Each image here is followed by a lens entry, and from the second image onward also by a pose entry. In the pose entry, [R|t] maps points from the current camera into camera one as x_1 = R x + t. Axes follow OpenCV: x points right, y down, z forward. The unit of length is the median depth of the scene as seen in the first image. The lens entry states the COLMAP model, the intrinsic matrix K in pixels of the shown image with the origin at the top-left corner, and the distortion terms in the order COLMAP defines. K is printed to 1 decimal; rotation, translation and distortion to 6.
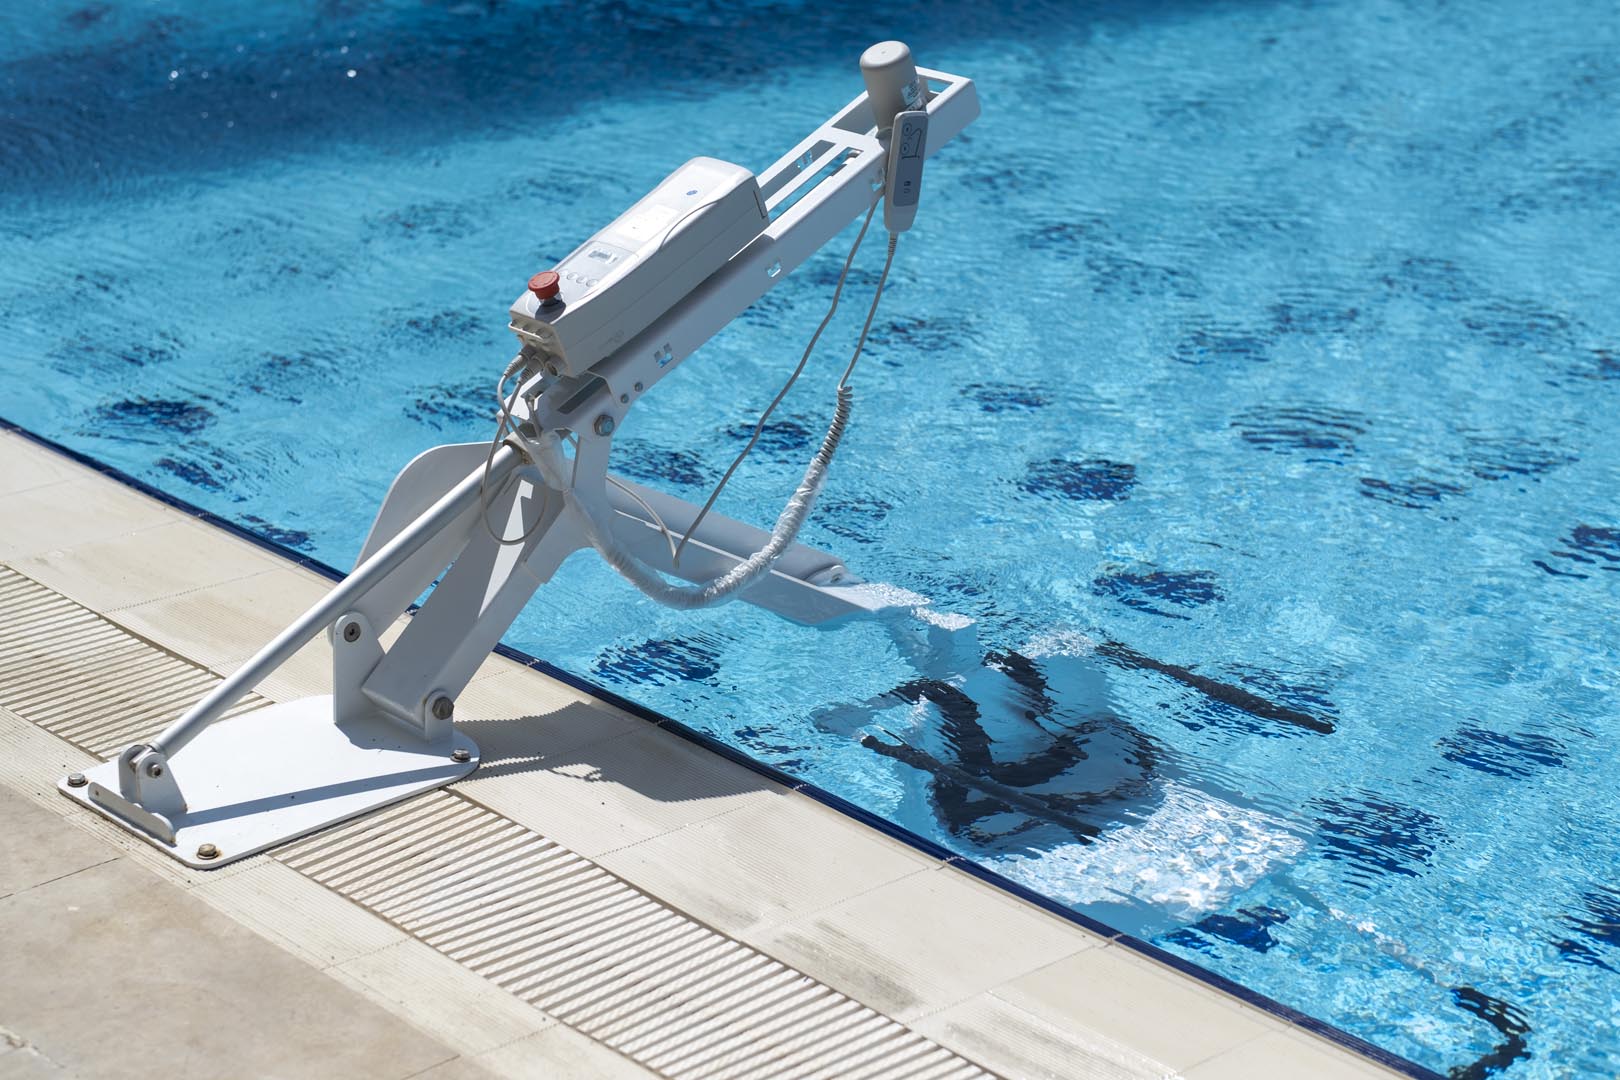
lens RADIAL K [[3547.3, 0, 813.4], [0, 3547.3, 606.0], [0, 0, 1]] dist [0.015044, -0.557816]
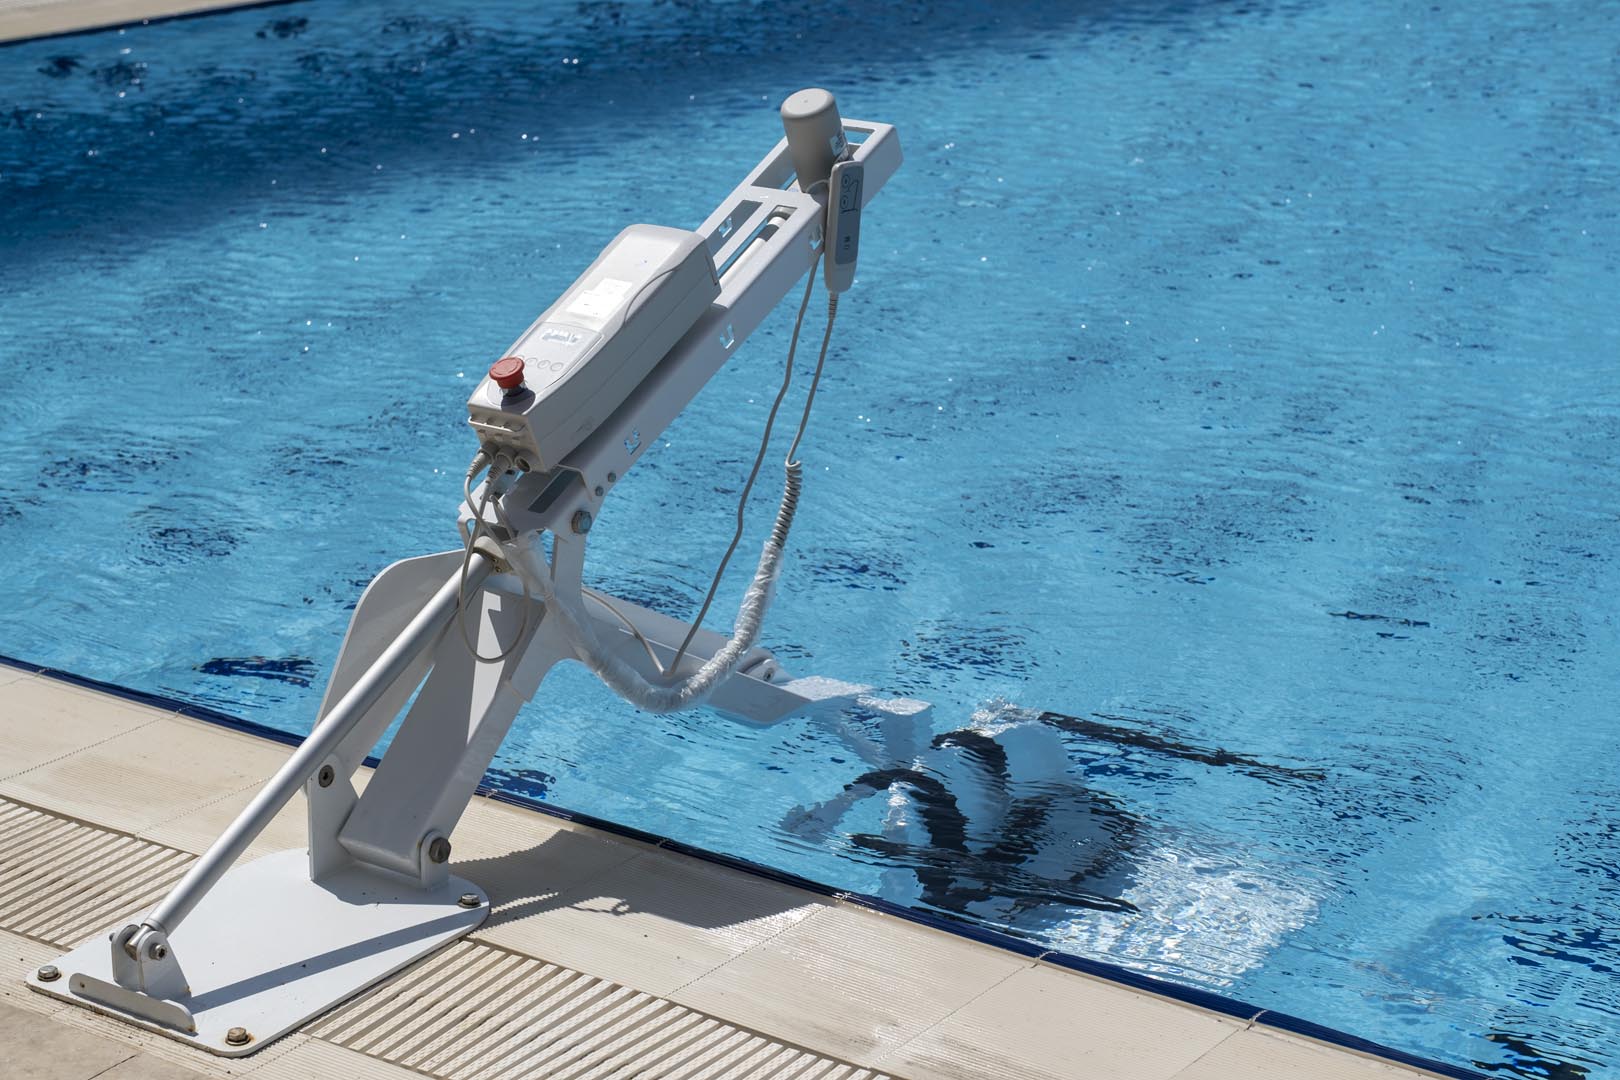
lens RADIAL K [[3584.1, 0, 810.0], [0, 3584.1, 540.0], [0, 0, 1]] dist [-0.021499, -0.136800]
pose [[0.979905, -0.087274, 0.179359, -0.168867], [0.096227, 0.994481, -0.041819, -0.002371], [-0.174719, 0.058238, 0.982894, 0.088449]]
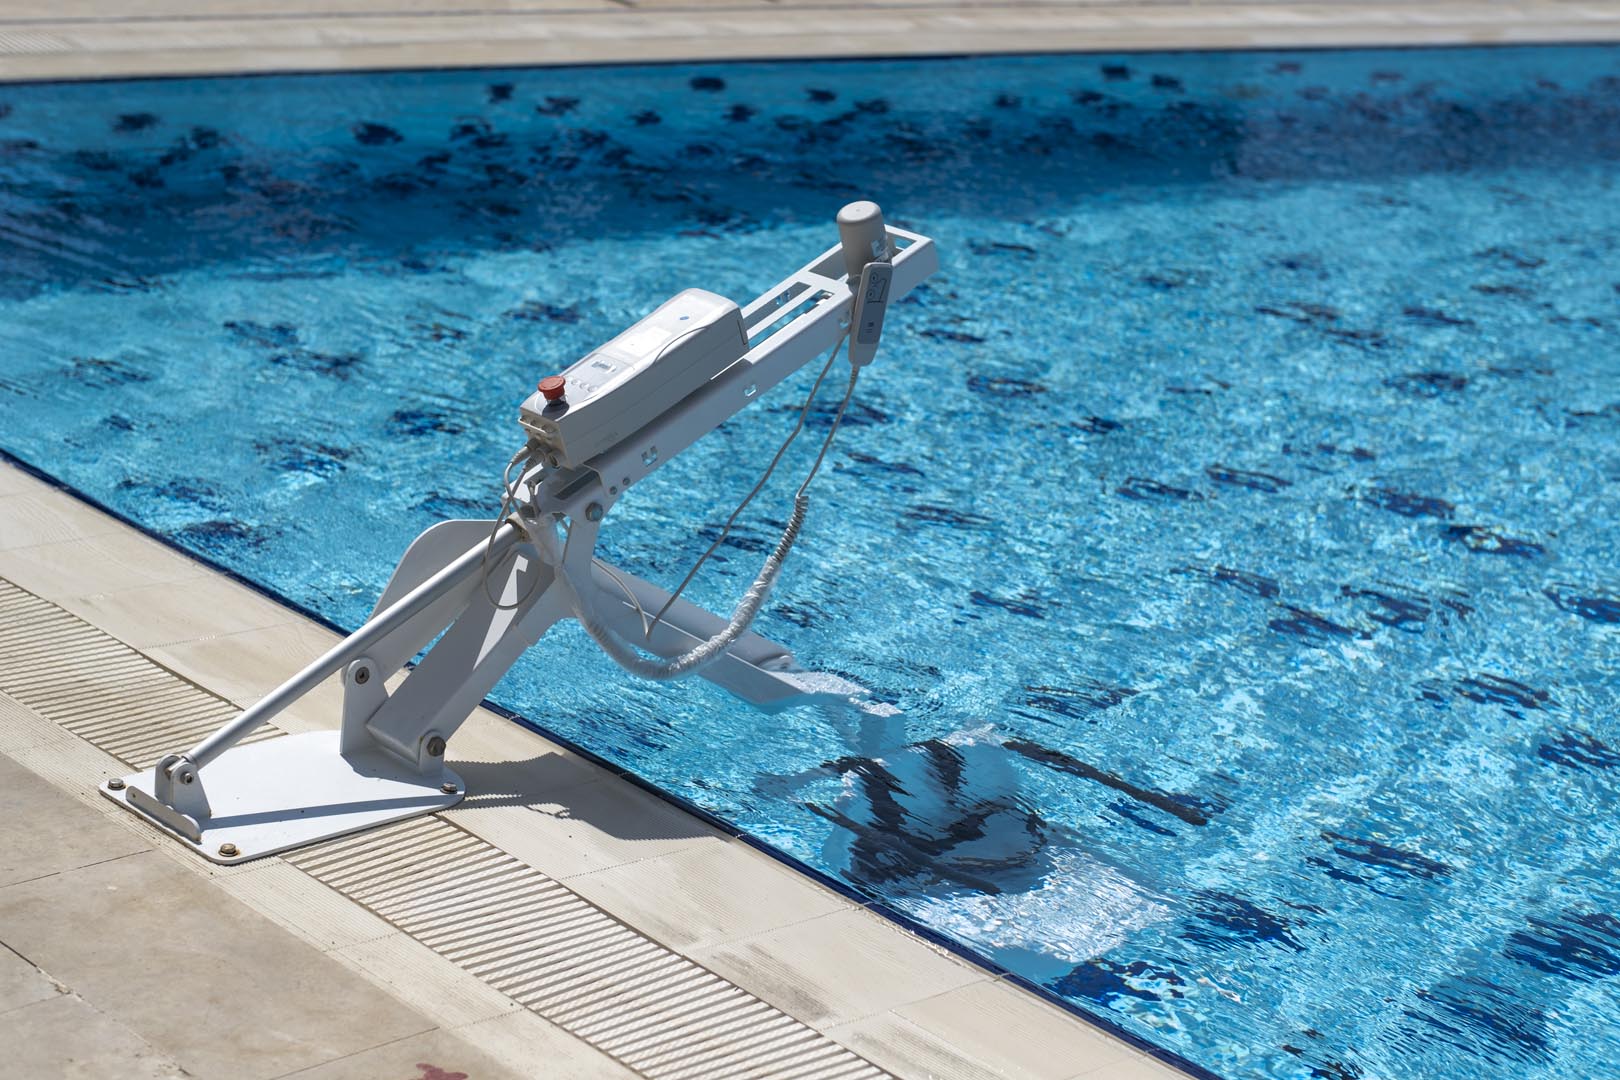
lens RADIAL K [[3584.1, 0, 810.0], [0, 3584.1, 540.0], [0, 0, 1]] dist [-0.021499, -0.136800]
pose [[0.997379, 0.071293, 0.012329, -0.002676], [-0.070380, 0.995519, -0.063155, 0.027072], [-0.016776, 0.062121, 0.997928, -0.166511]]
